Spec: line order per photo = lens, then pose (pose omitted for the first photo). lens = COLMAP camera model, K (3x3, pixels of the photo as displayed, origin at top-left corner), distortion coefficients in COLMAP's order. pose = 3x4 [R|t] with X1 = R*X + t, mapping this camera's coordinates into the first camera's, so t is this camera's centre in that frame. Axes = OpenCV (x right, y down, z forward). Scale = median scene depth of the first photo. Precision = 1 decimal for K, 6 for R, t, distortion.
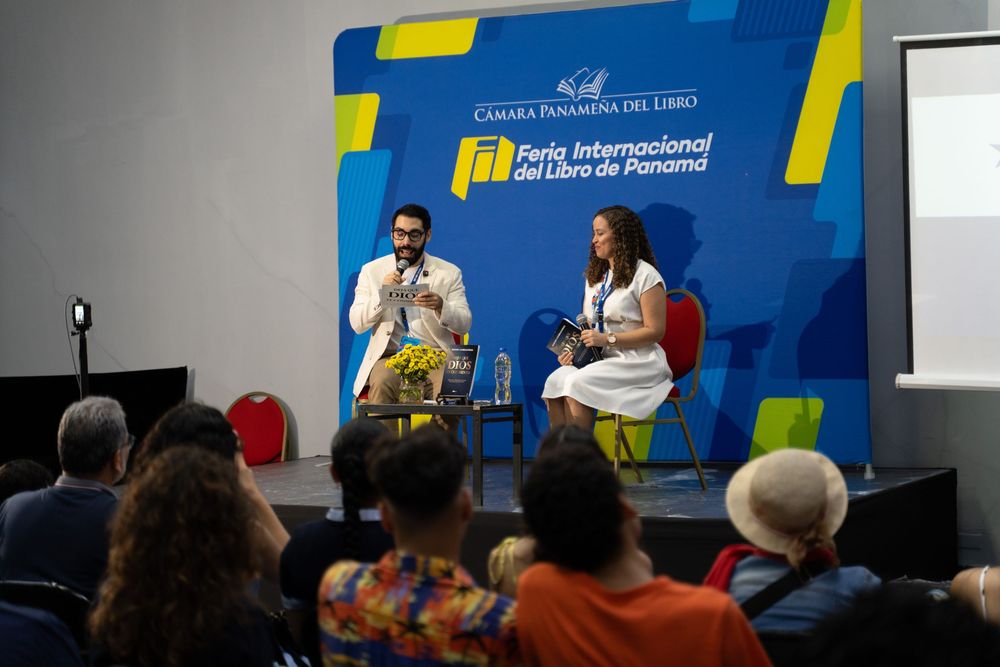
lens RADIAL K [[2094.3, 0, 500.0], [0, 2094.3, 333.5], [0, 0, 1]] dist [-0.020860, -0.129102]
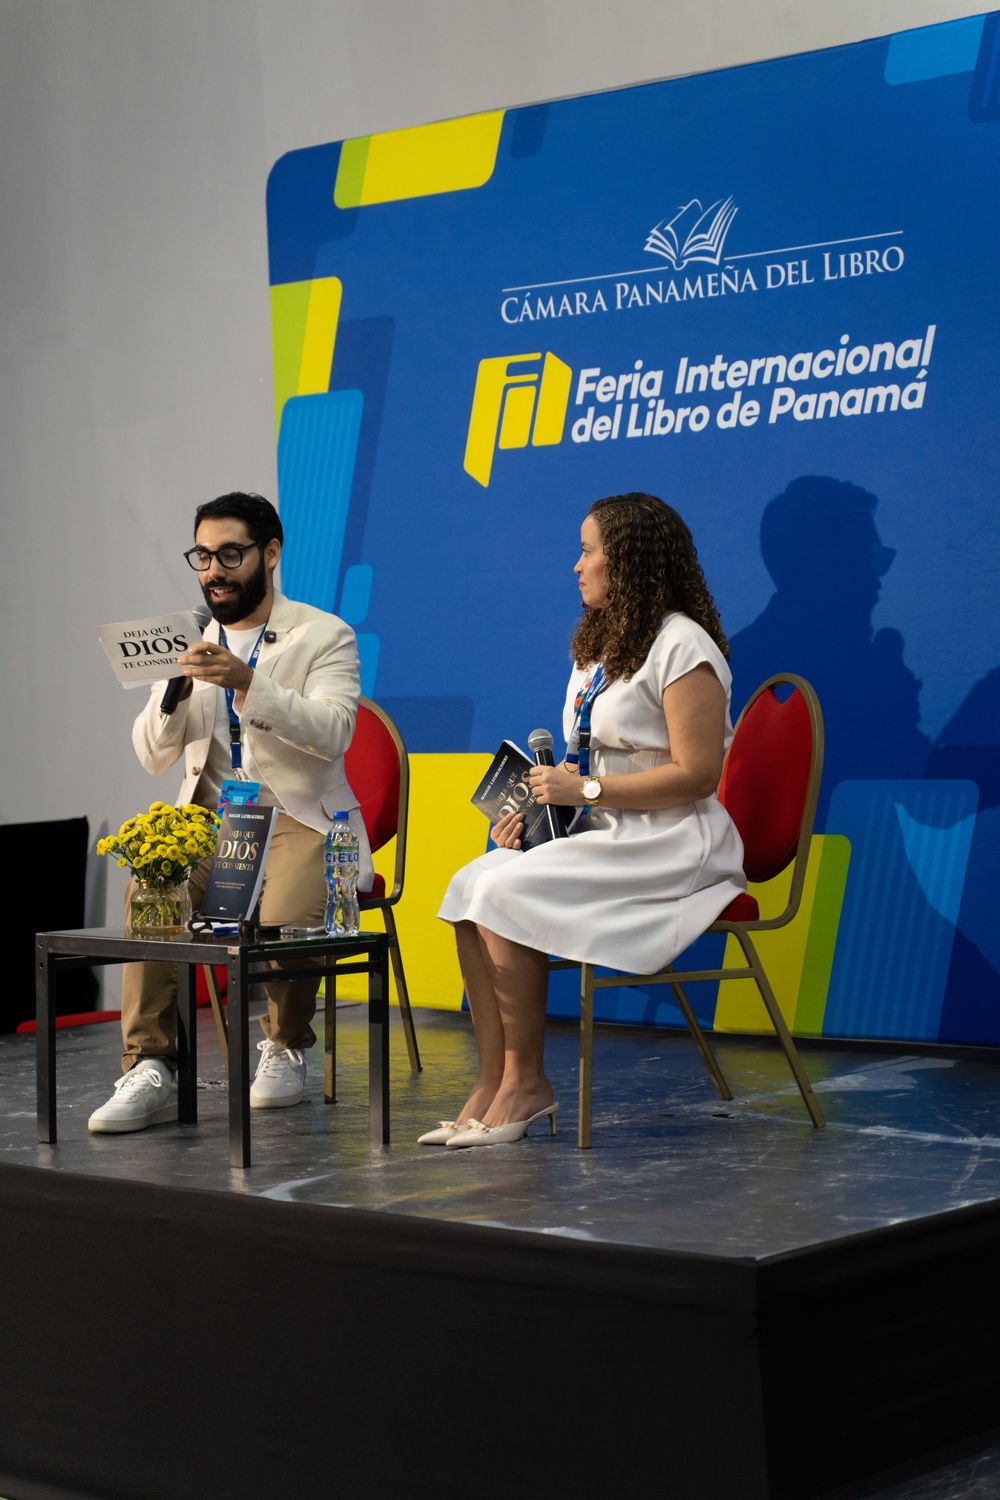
lens RADIAL K [[3141.4, 0, 500.0], [0, 3141.4, 750.0], [0, 0, 1]] dist [-0.020860, -0.129102]
pose [[0.965608, -0.004587, -0.259961, 0.183799], [0.008739, 0.999852, 0.014818, -0.014008], [0.259855, -0.016580, 0.965505, 0.308560]]
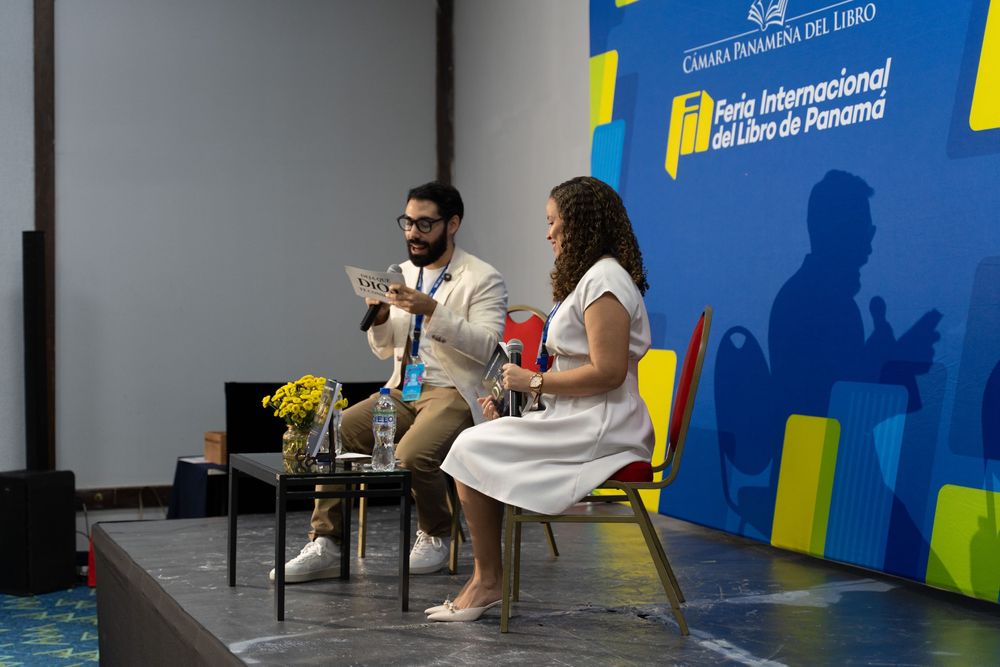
lens RADIAL K [[1531.4, 0, 500.0], [0, 1531.4, 333.5], [0, 0, 1]] dist [-0.030474, -0.049144]
pose [[0.771539, 0.030156, -0.635467, 0.300556], [-0.022116, 0.999544, 0.020582, -0.018928], [0.635797, -0.001826, 0.771854, 0.558099]]
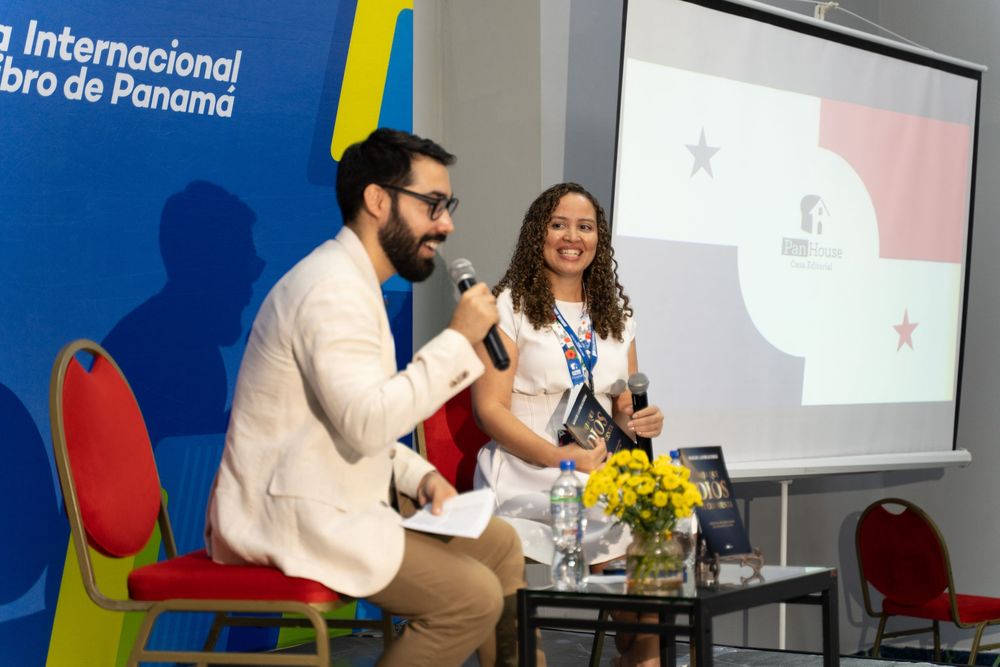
lens RADIAL K [[2088.7, 0, 500.0], [0, 2088.7, 333.5], [0, 0, 1]] dist [-0.024727, -0.087082]
pose [[0.108218, 0.020206, 0.993922, -0.420625], [0.020187, 0.999543, -0.022518, -0.008712], [-0.993922, 0.022501, 0.107760, 0.860594]]
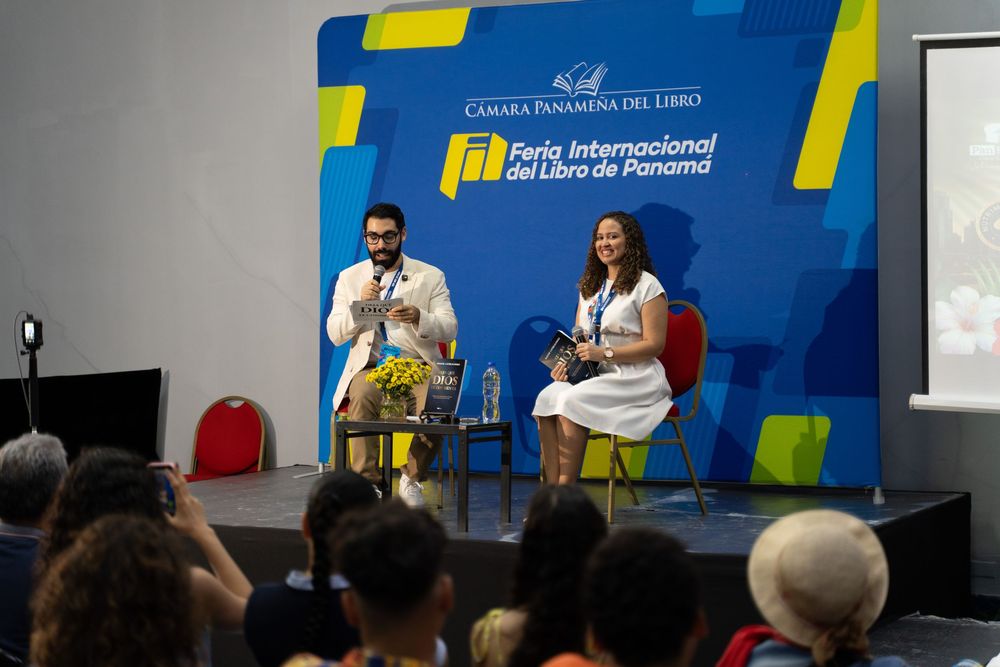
lens RADIAL K [[2094.3, 0, 500.0], [0, 2094.3, 333.5], [0, 0, 1]] dist [-0.020860, -0.129102]
pose [[0.999903, 0.013060, 0.004750, 0.000374], [-0.013100, 0.999879, 0.008381, -0.012040], [-0.004640, -0.008443, 0.999954, 0.054941]]
